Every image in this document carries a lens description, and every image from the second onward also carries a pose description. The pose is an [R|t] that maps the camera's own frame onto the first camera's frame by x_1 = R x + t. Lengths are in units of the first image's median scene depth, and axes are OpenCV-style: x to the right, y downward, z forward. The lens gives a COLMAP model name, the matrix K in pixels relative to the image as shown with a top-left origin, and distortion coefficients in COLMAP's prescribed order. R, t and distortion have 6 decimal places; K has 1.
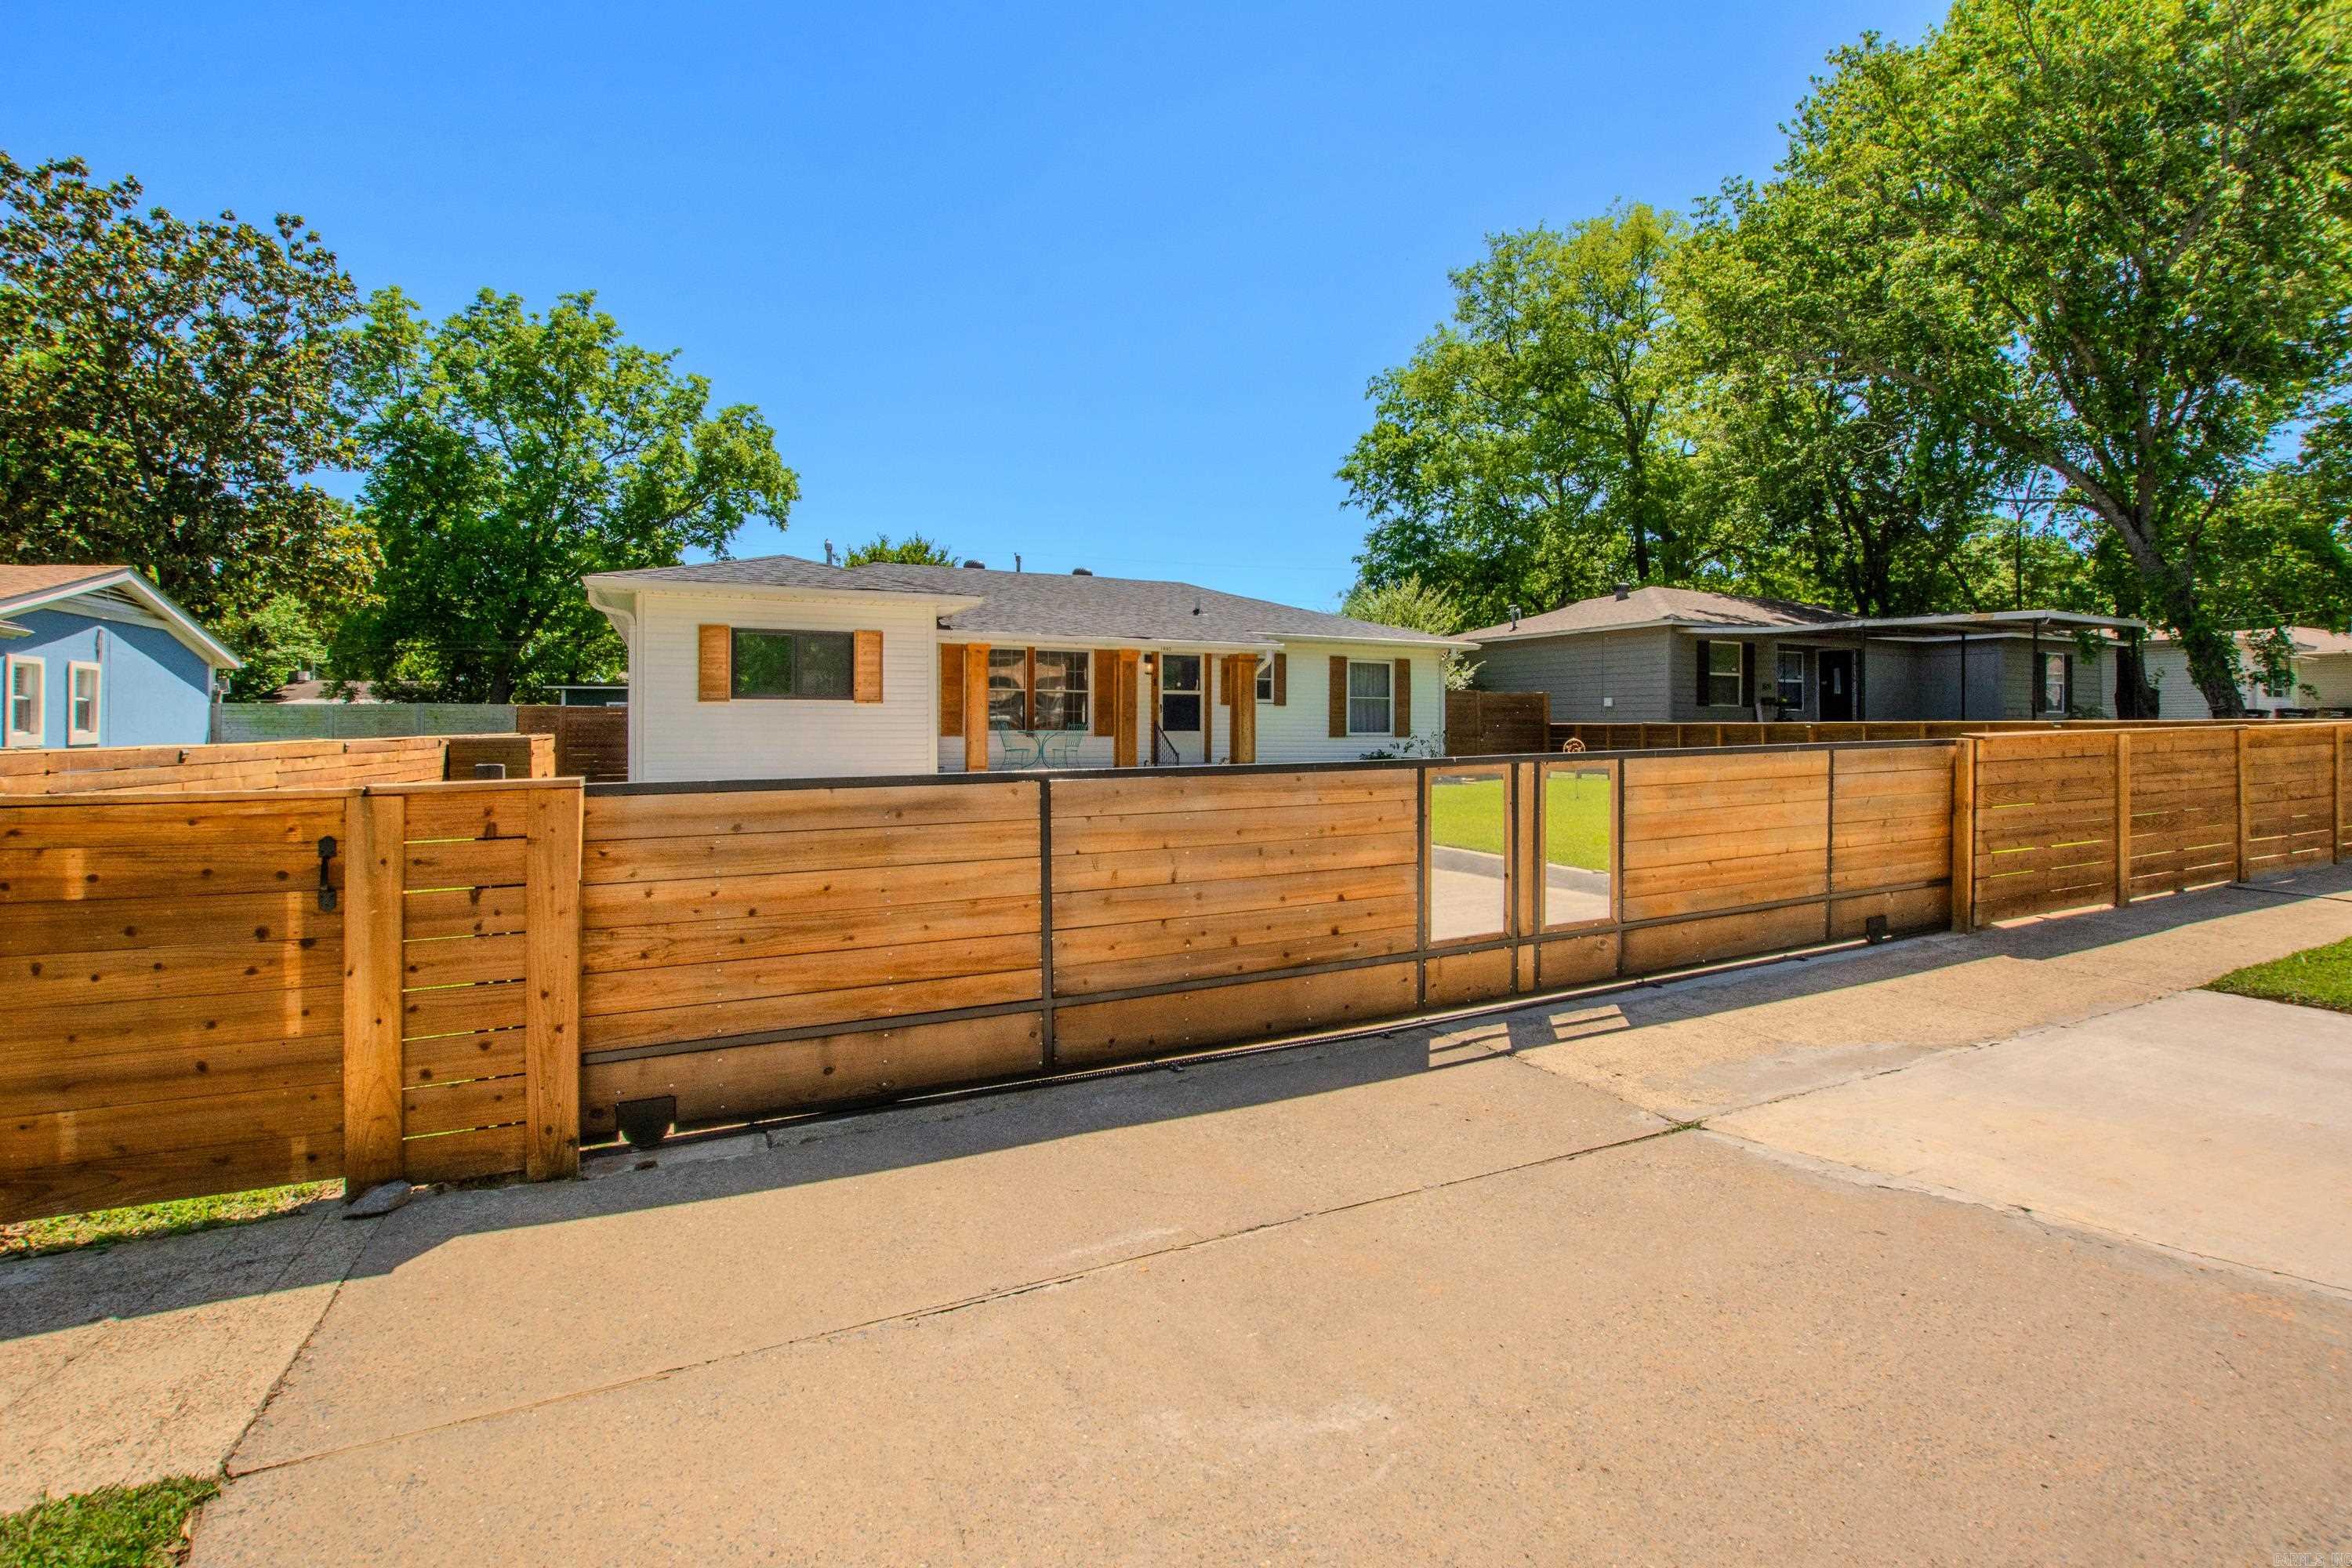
lens RADIAL K [[1076.5, 0, 1176.3], [0, 1076.5, 723.8], [0, 0, 1]] dist [-0.027581, -0.000045]
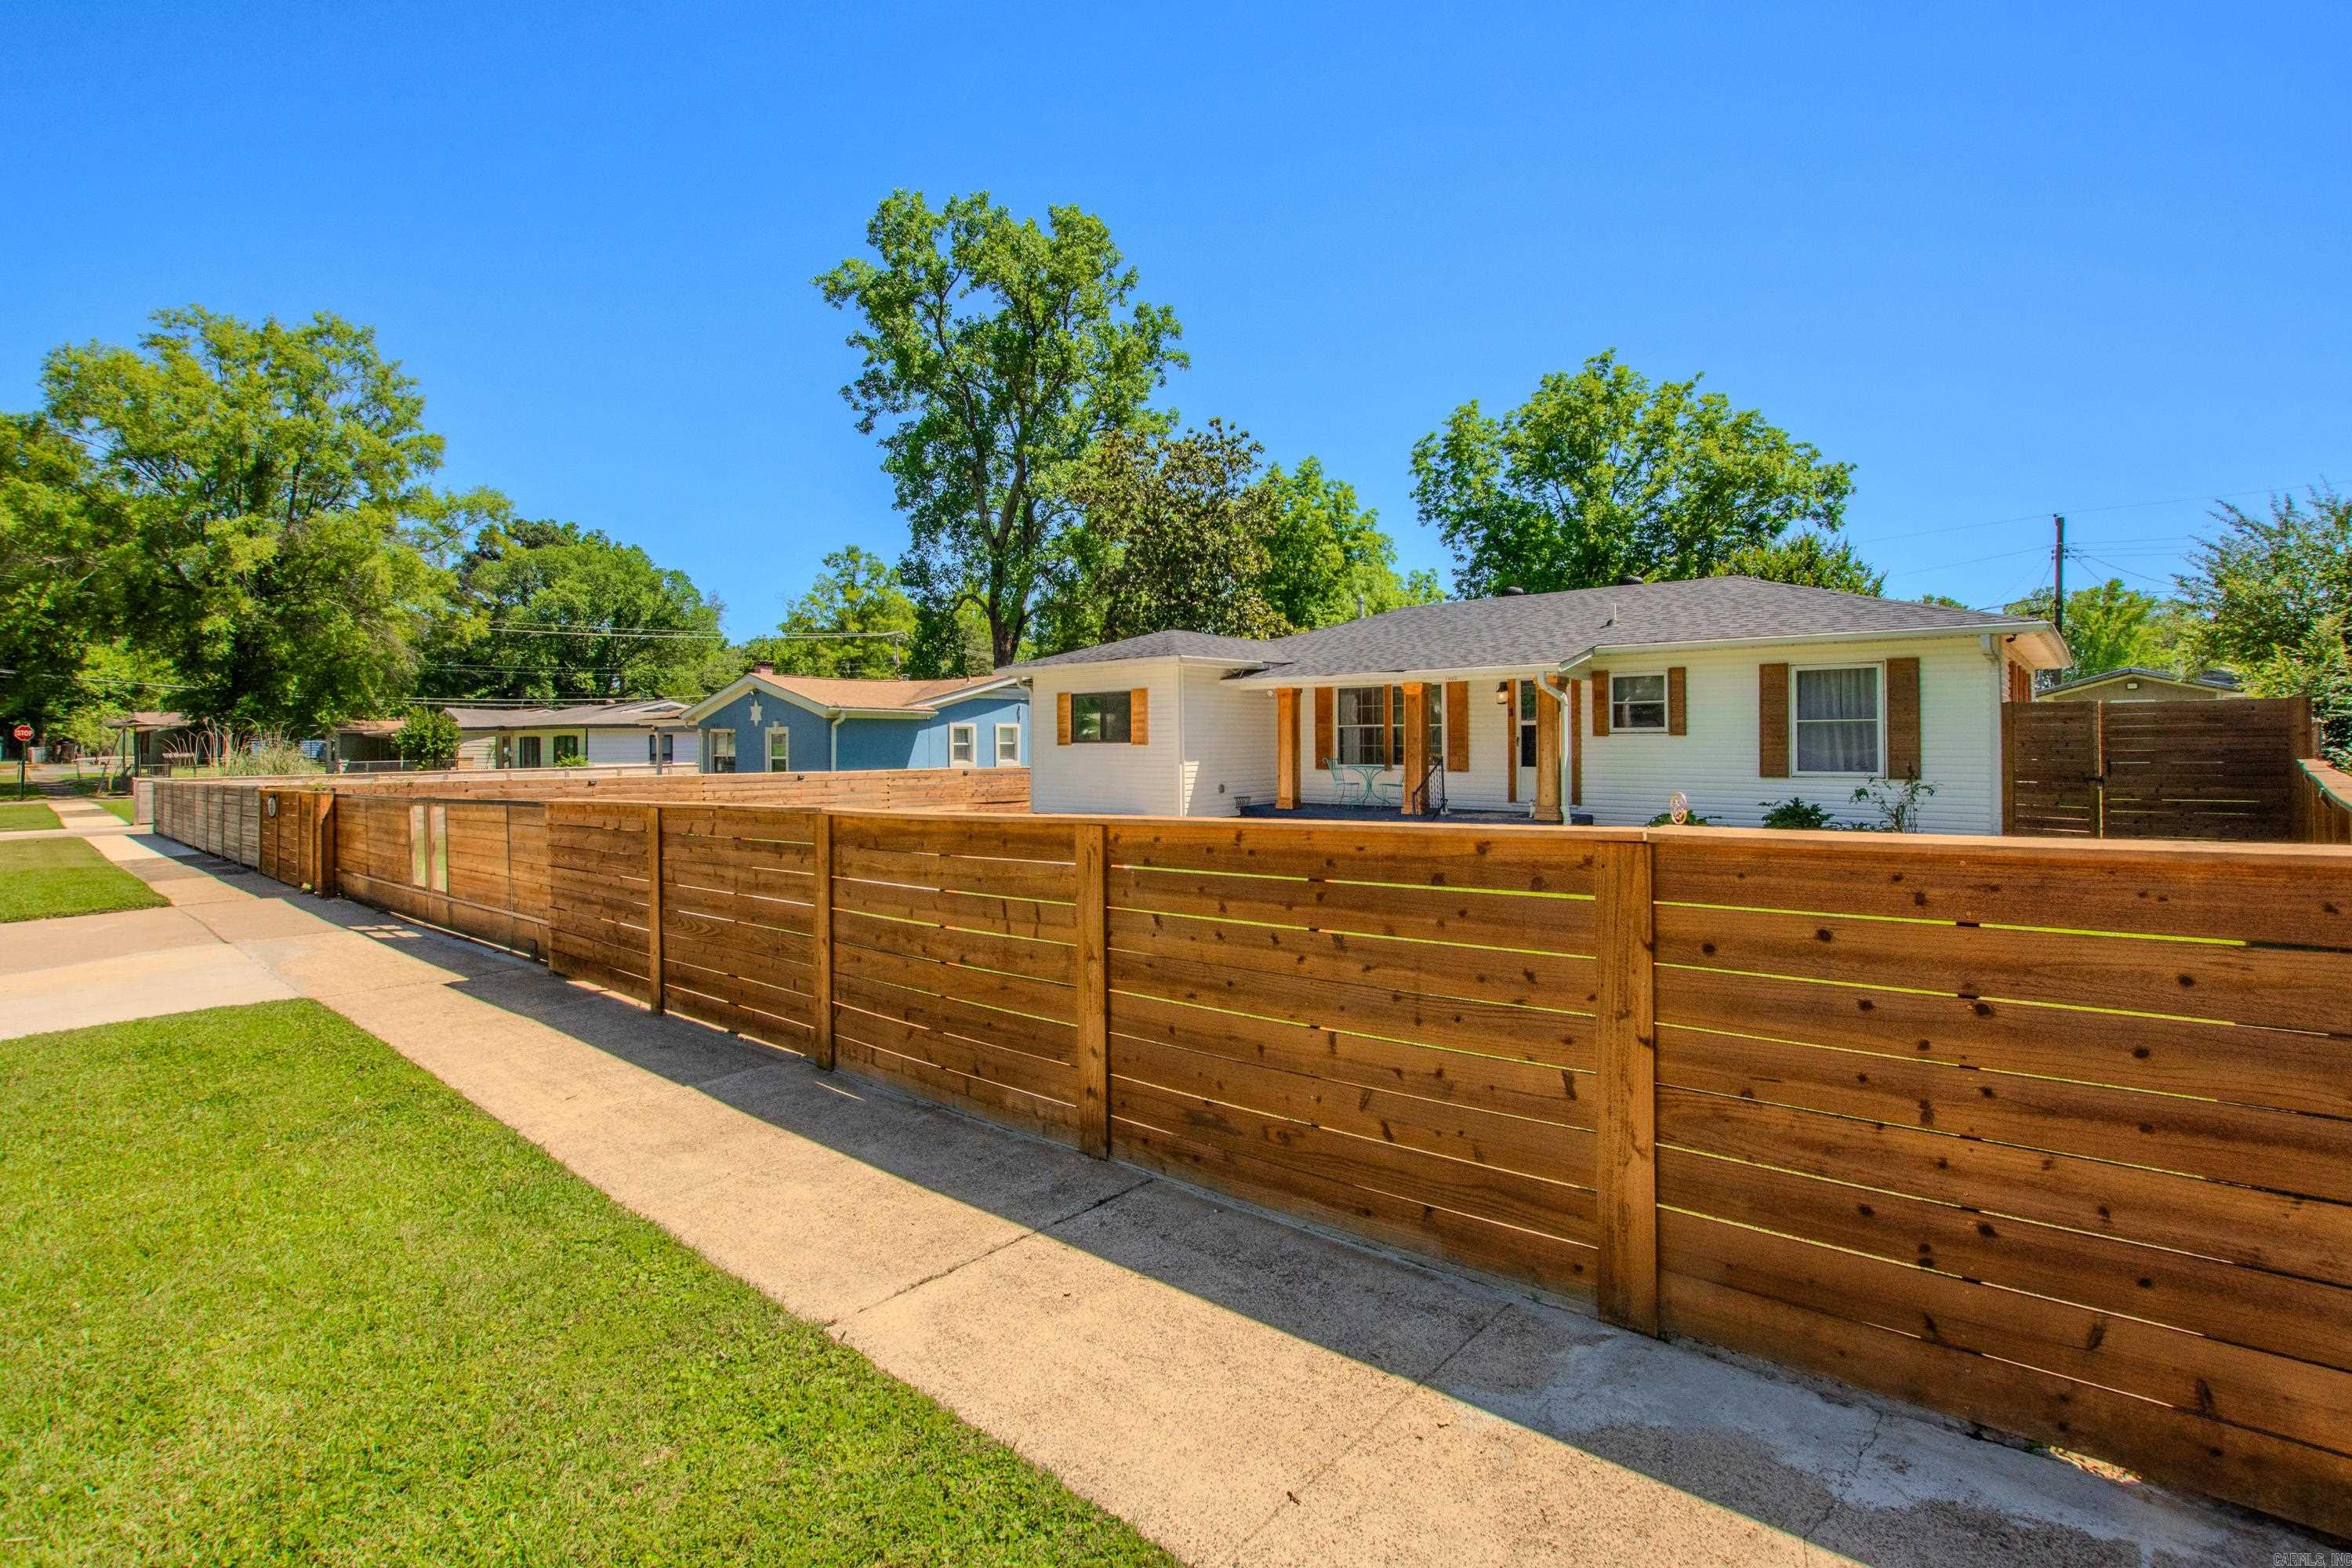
lens RADIAL K [[1095.9, 0, 1202.2], [0, 1095.9, 732.8], [0, 0, 1]] dist [-0.033578, 0.001436]
pose [[0.406673, -0.011886, -0.913496, 0.476225], [0.010090, 0.999913, -0.008519, -0.010779], [0.913518, -0.005753, 0.406758, 0.264180]]
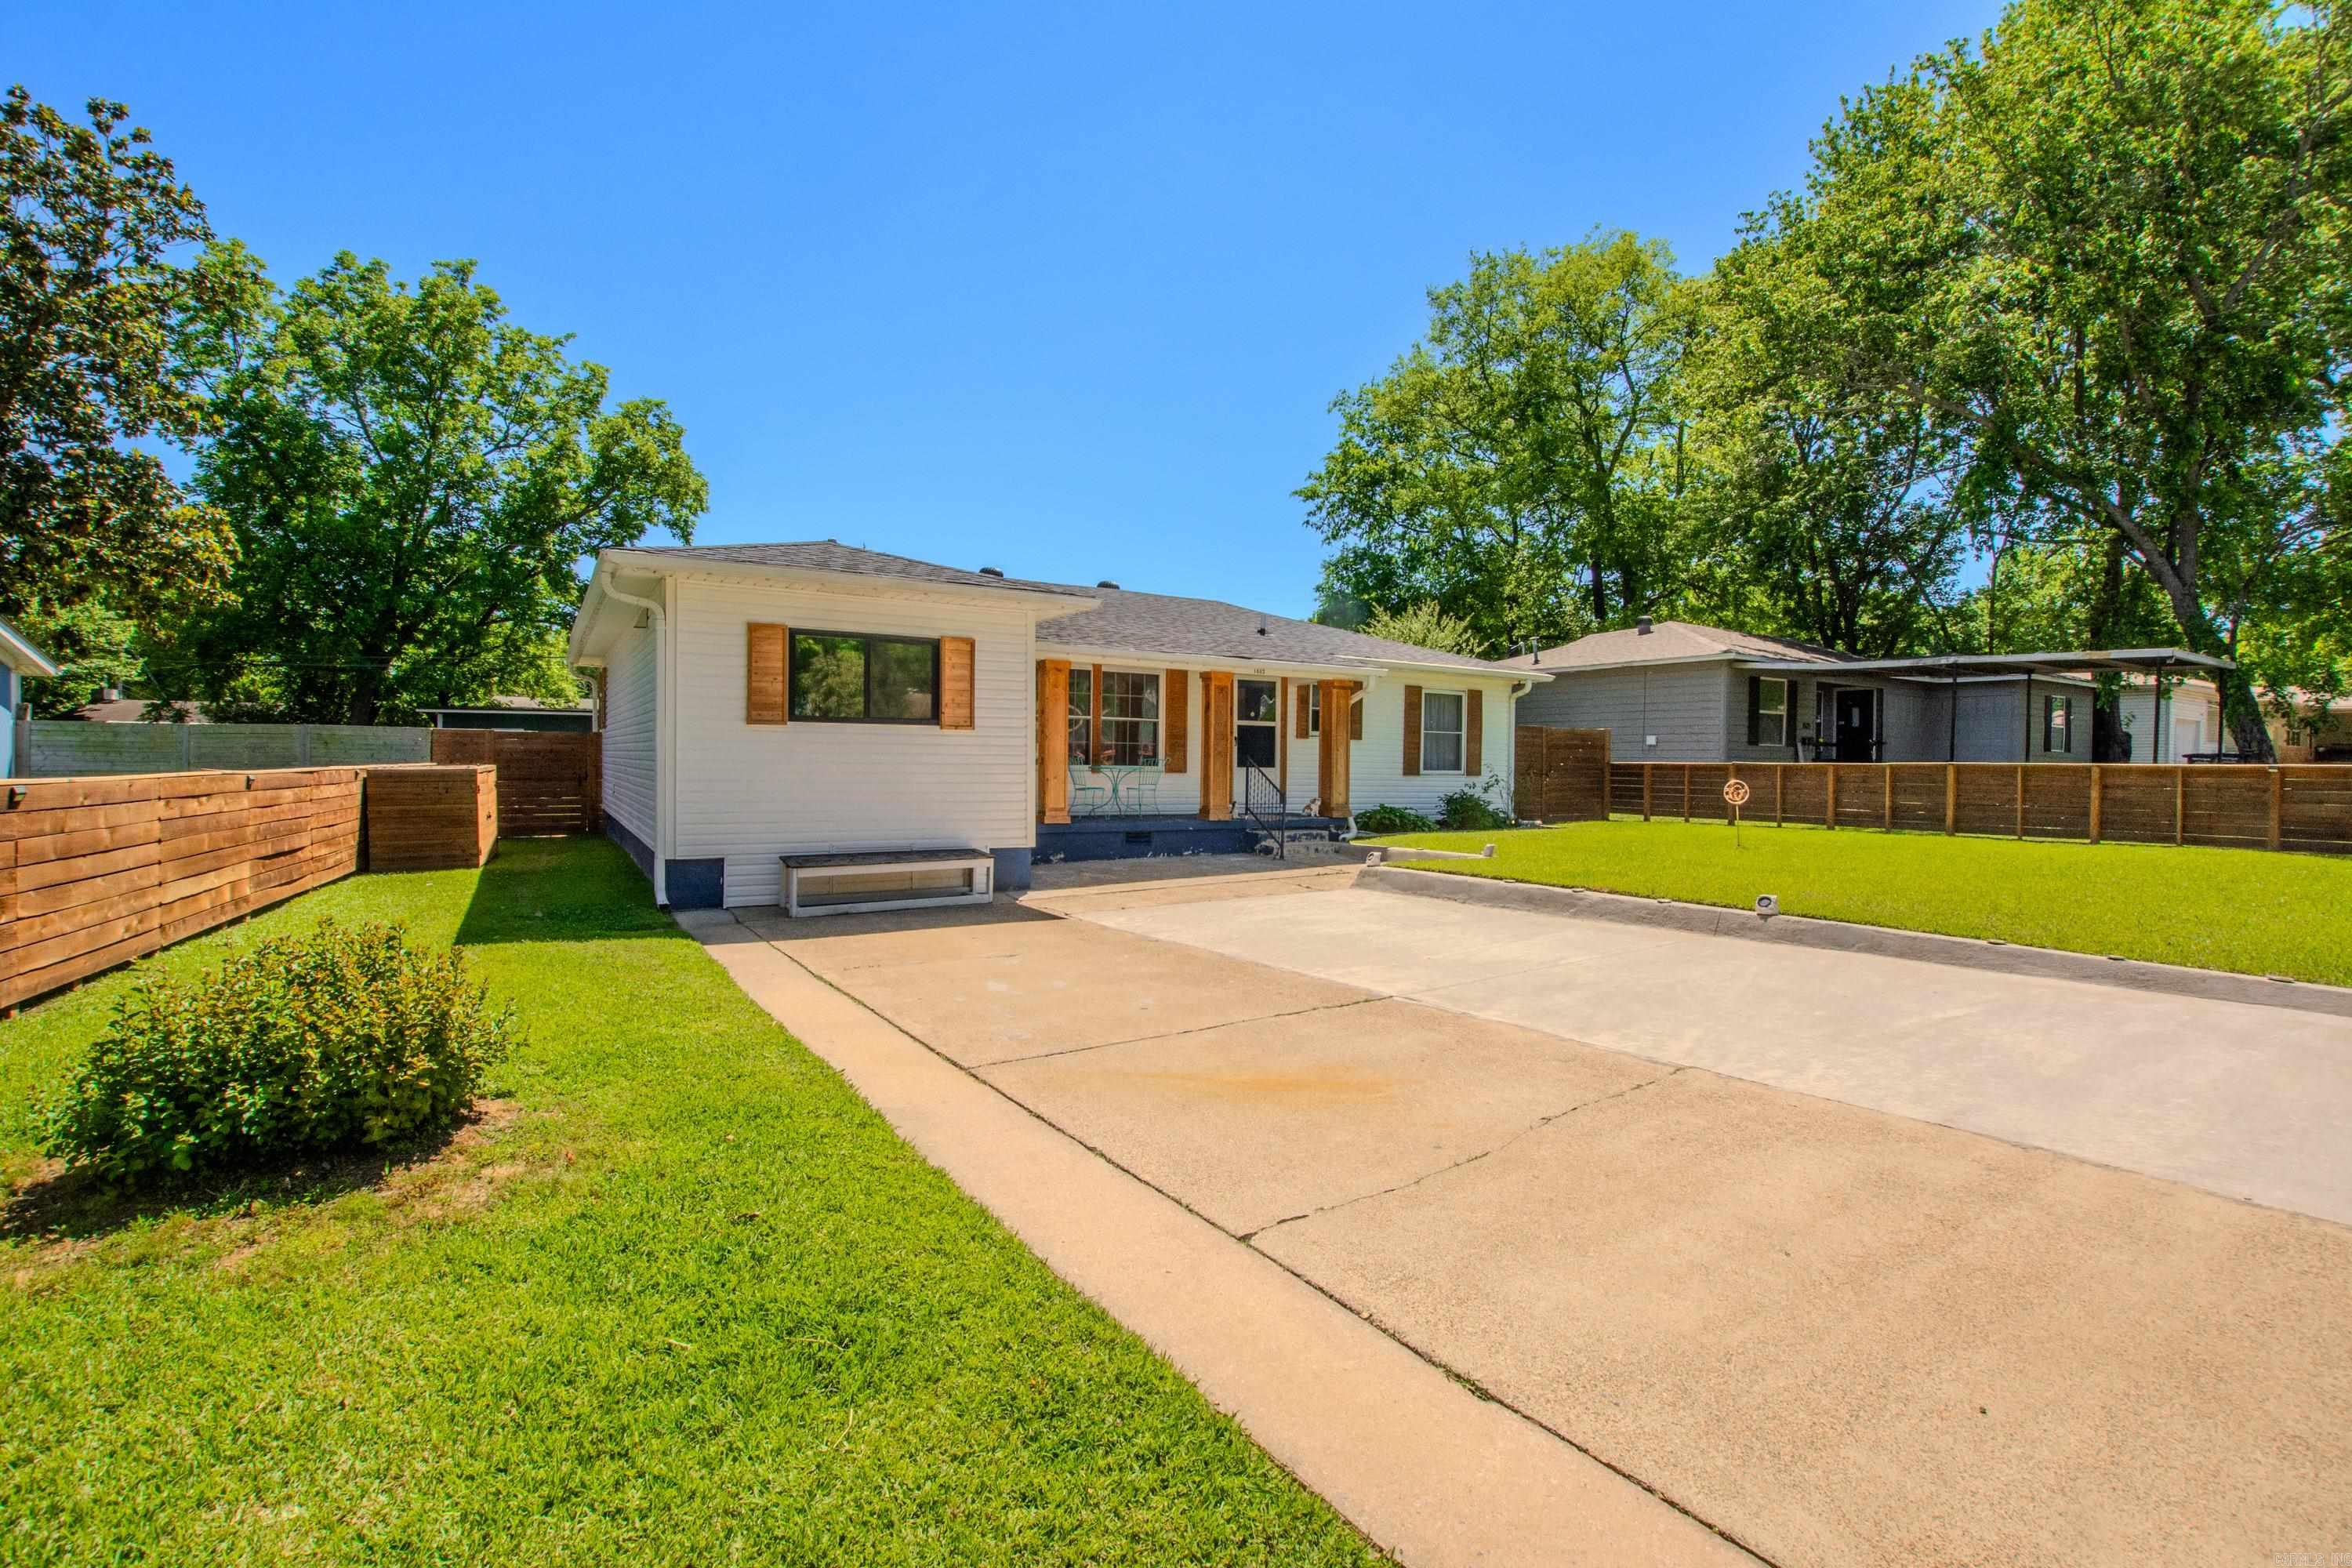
lens RADIAL K [[1071.4, 0, 1180.7], [0, 1071.4, 782.7], [0, 0, 1]] dist [-0.036009, 0.008178]
pose [[0.993159, 0.006428, 0.116596, -0.106456], [-0.009023, 0.999723, 0.021741, 0.000752], [-0.116424, -0.022644, 0.992941, 0.098849]]
